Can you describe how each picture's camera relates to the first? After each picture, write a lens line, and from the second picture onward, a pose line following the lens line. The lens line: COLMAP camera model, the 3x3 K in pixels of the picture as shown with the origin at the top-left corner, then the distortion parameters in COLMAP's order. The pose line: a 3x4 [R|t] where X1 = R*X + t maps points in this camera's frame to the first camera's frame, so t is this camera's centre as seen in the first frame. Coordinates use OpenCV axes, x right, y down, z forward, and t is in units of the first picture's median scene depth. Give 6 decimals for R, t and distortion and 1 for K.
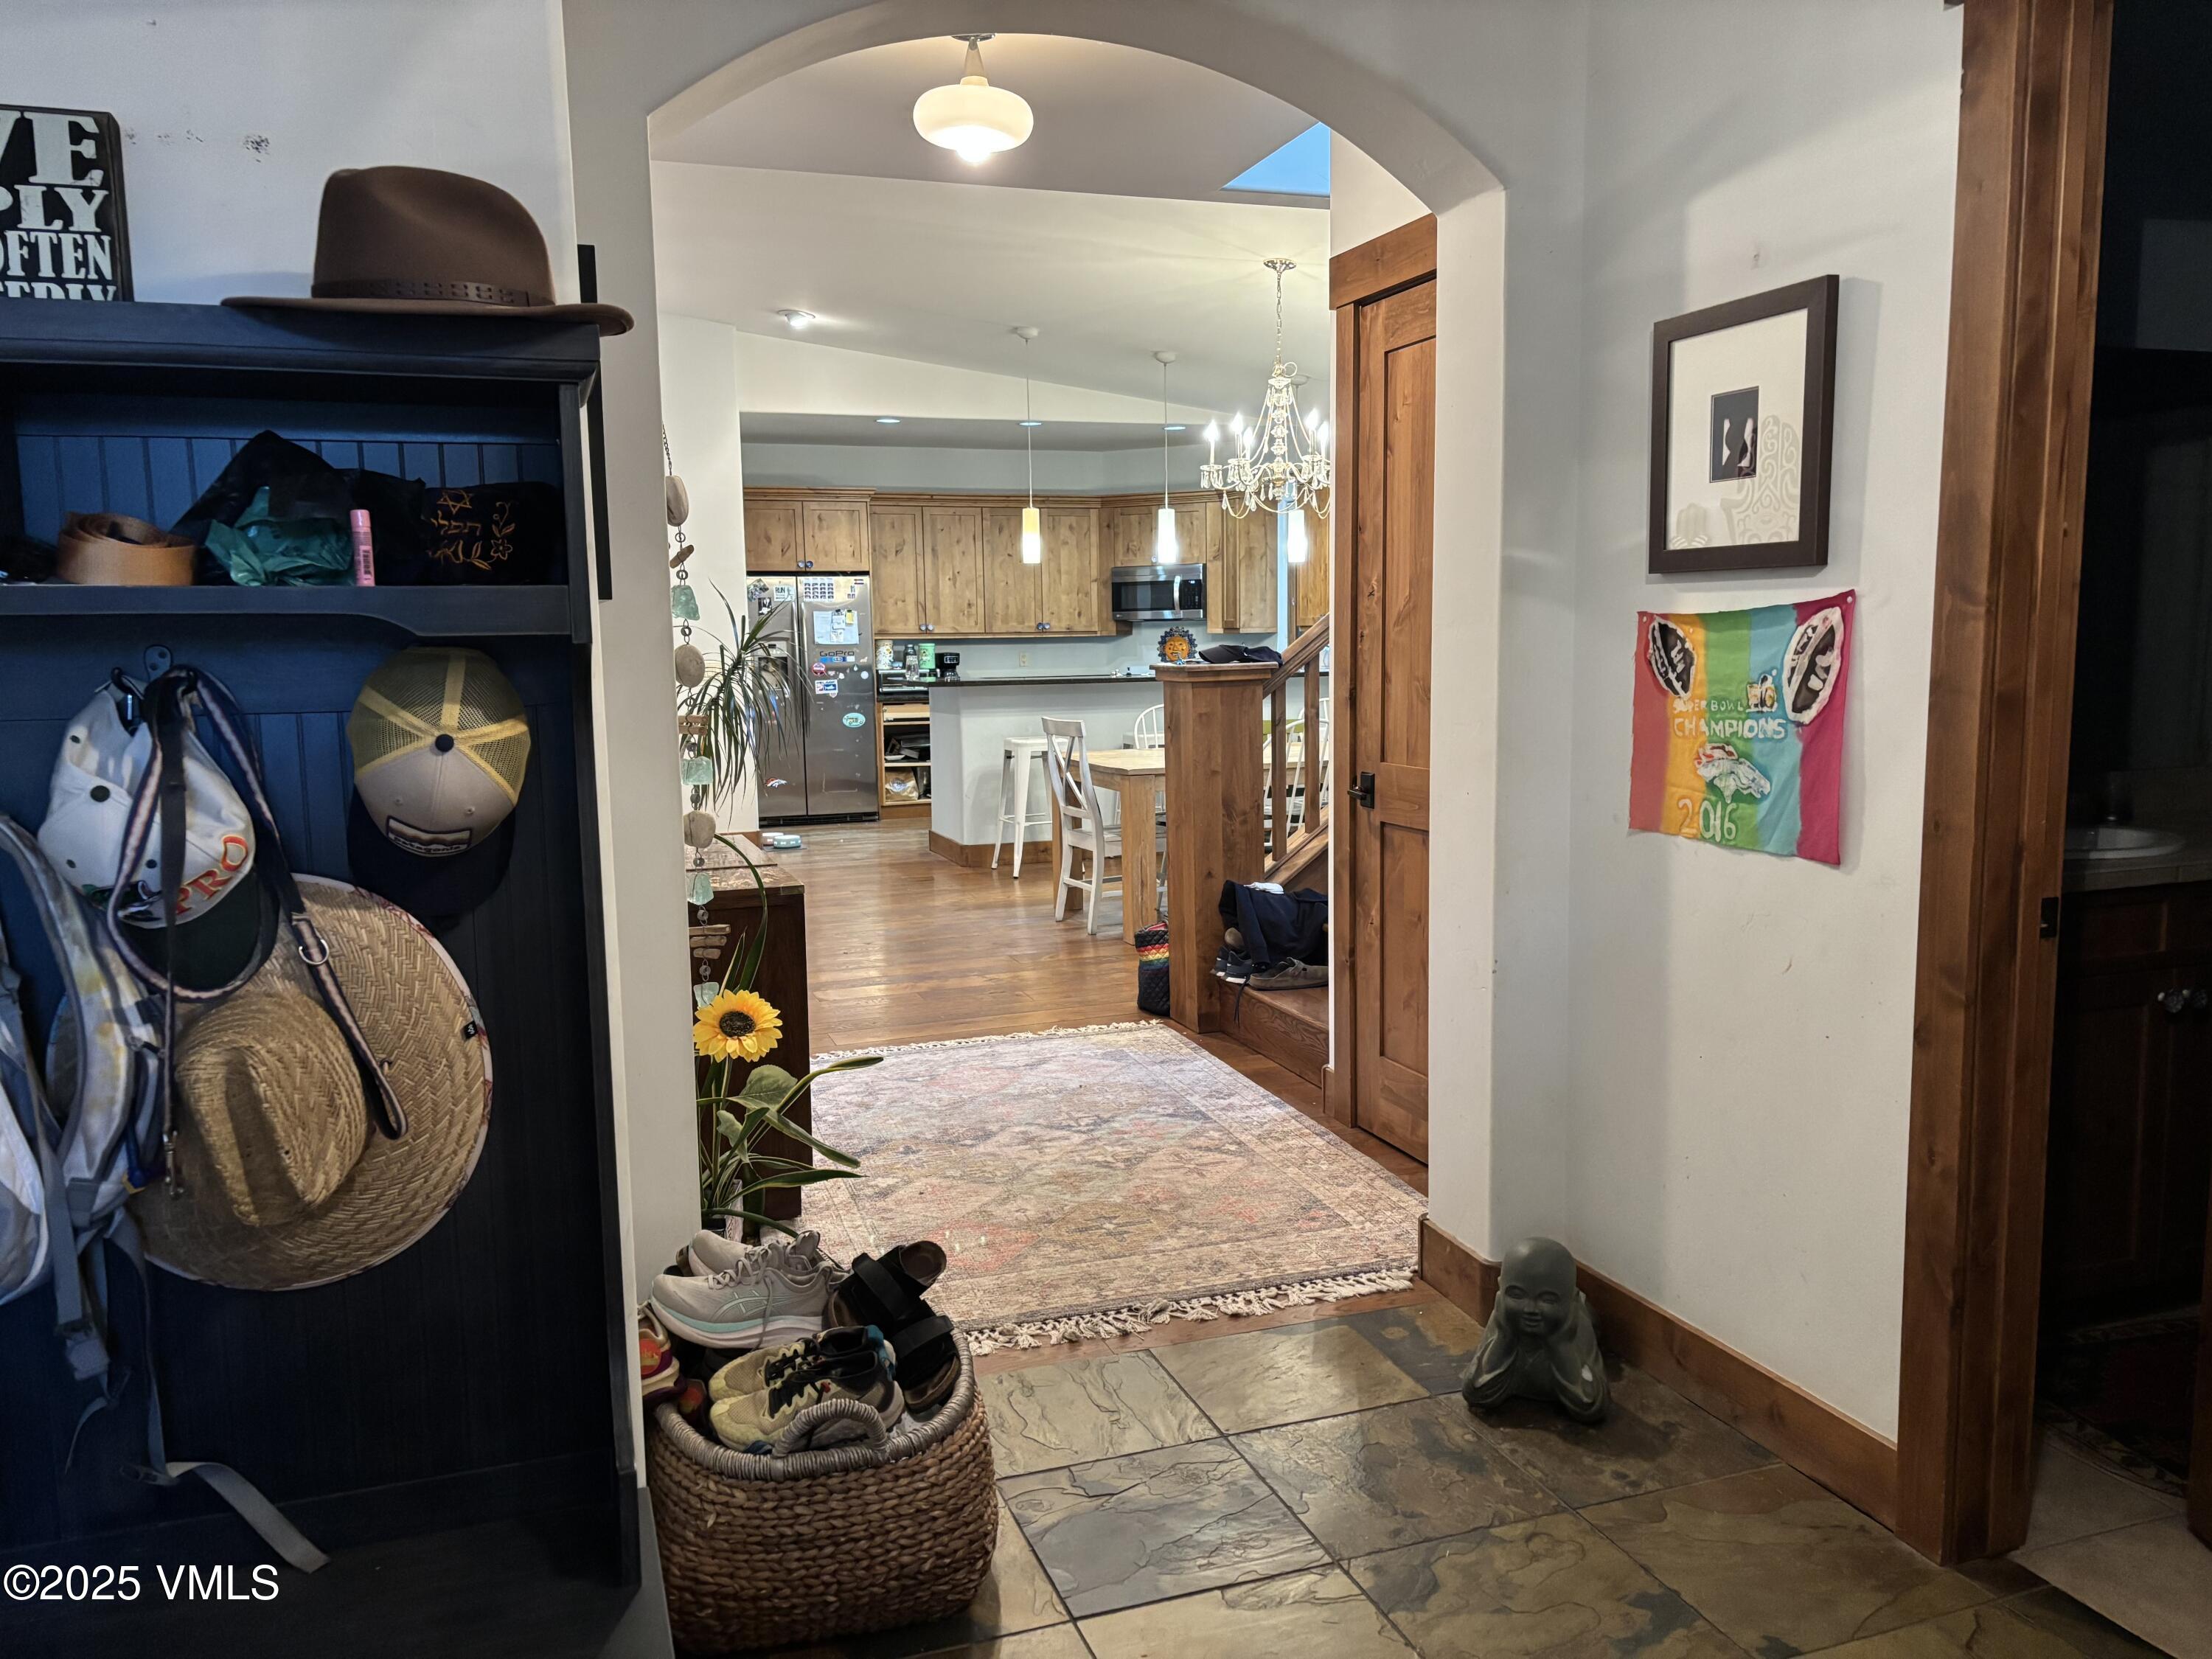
lens RADIAL K [[1670.2, 0, 1099.8], [0, 1670.2, 832.5], [0, 0, 1]] dist [0.053139, -0.056340]
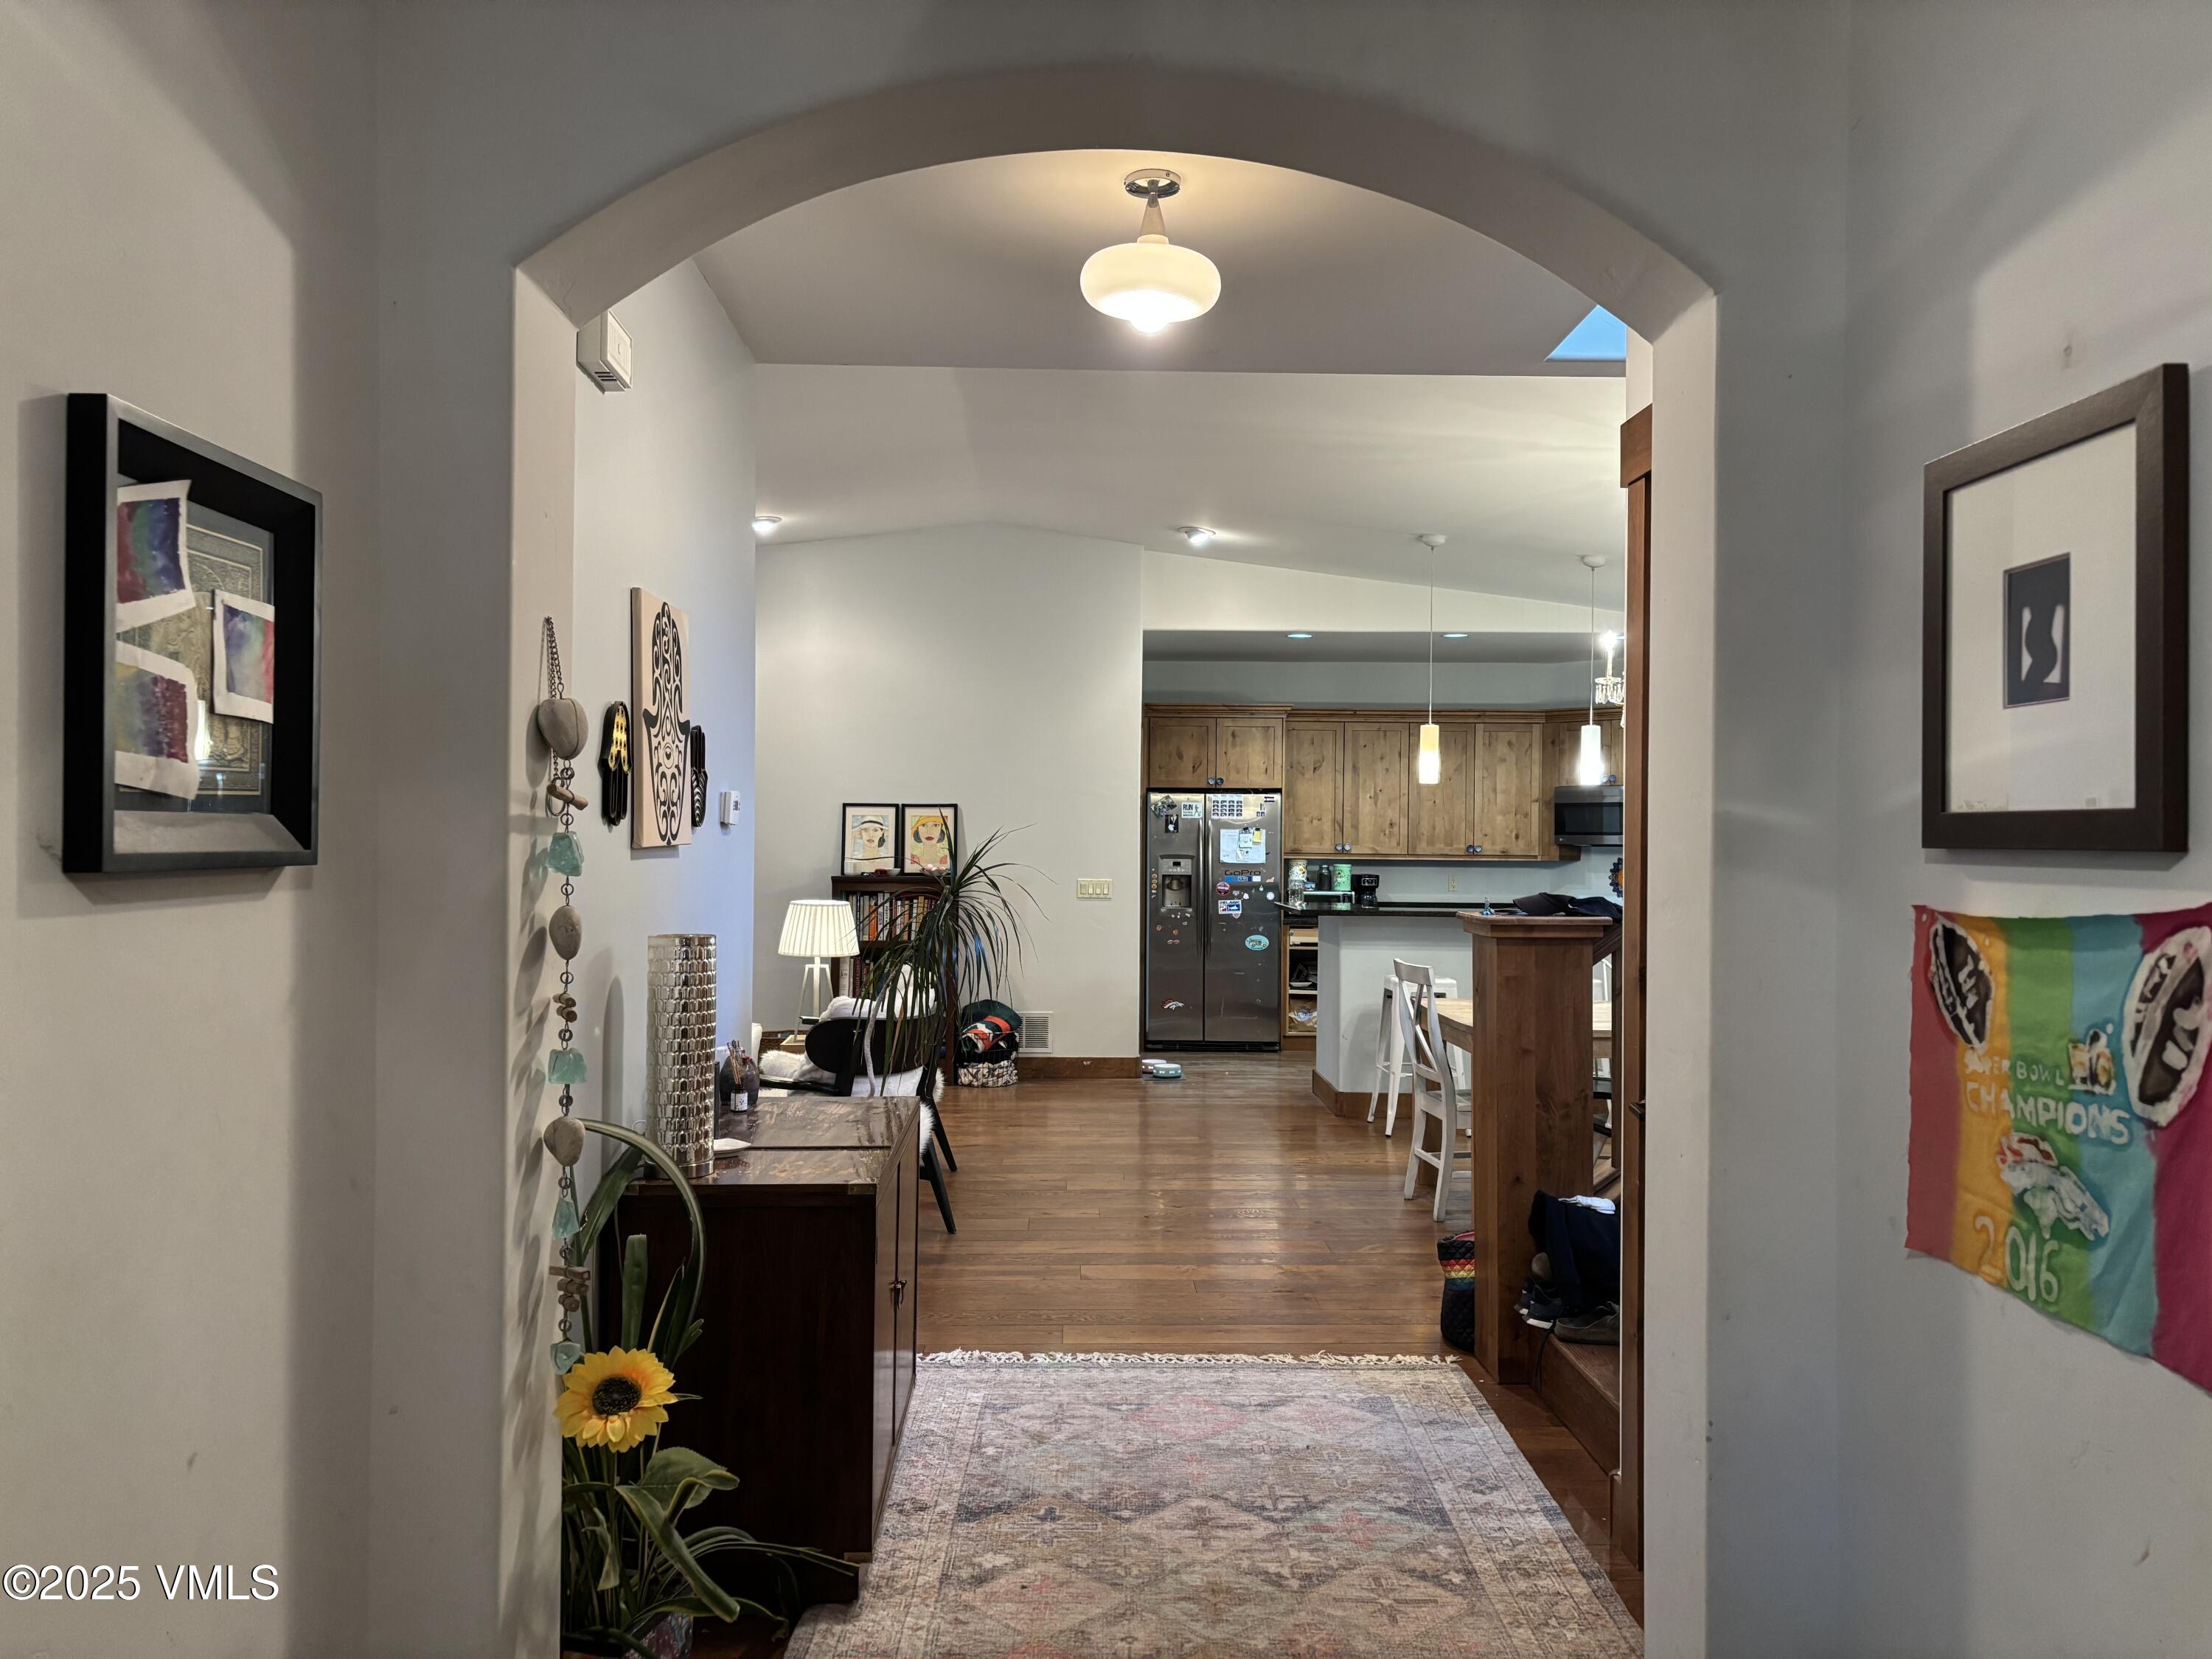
lens RADIAL K [[1670.2, 0, 1091.1], [0, 1670.2, 831.2], [0, 0, 1]] dist [0.053139, -0.056340]
pose [[0.949493, 0.022508, -0.312980, 0.139990], [-0.061093, 0.991597, -0.114029, -0.042151], [0.307784, 0.127390, 0.942890, 0.186202]]
